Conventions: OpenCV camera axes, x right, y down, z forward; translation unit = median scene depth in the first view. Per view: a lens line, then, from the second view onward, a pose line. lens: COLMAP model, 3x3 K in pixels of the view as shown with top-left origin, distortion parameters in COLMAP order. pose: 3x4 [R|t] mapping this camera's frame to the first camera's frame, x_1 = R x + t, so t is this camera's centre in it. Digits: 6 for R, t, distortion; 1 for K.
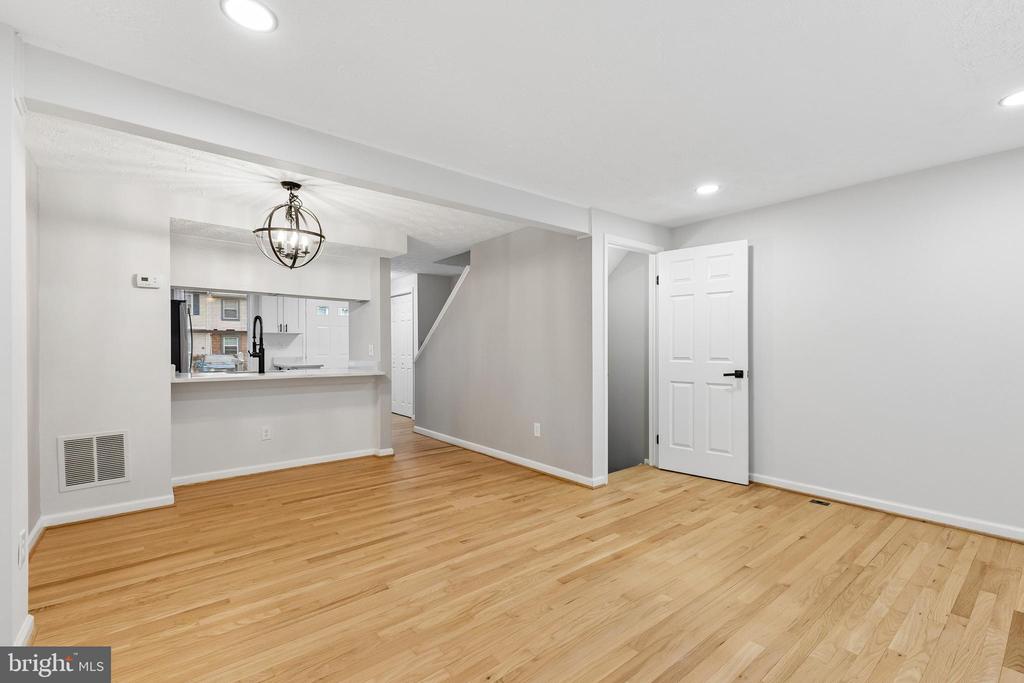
lens RADIAL K [[444.4, 0, 513.8], [0, 444.4, 350.8], [0, 0, 1]] dist [0.013064, -0.003153]
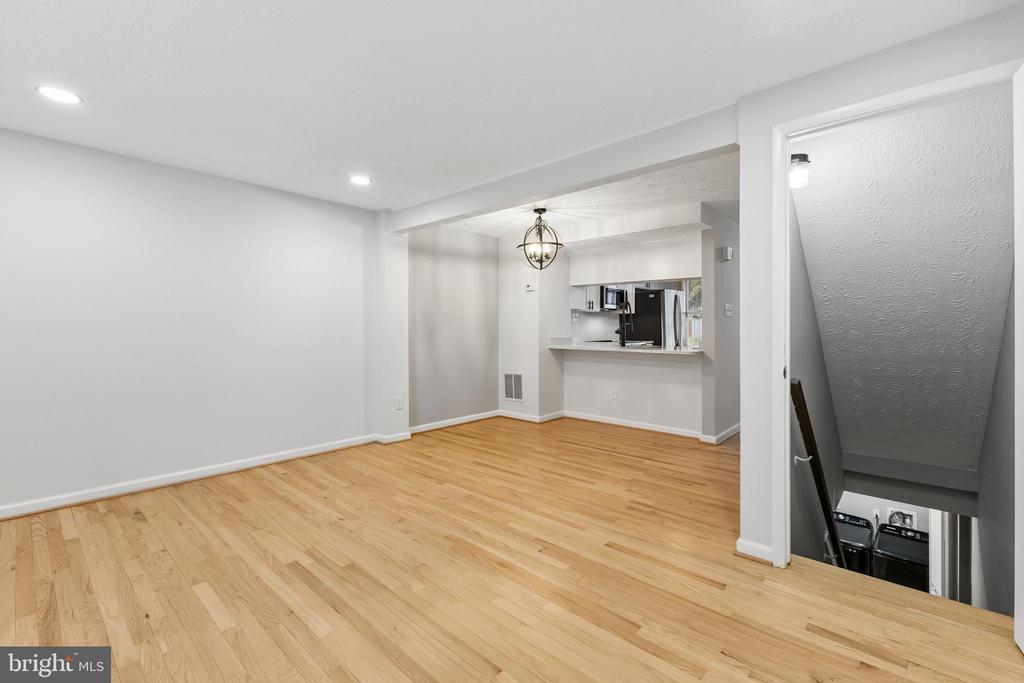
lens RADIAL K [[444.4, 0, 510.3], [0, 444.4, 329.8], [0, 0, 1]] dist [0.013064, -0.003153]
pose [[0.152041, 0.007311, -0.988347, 0.878736], [-0.006653, 0.999958, 0.006374, -0.003941], [0.988352, 0.005606, 0.152083, 0.703492]]
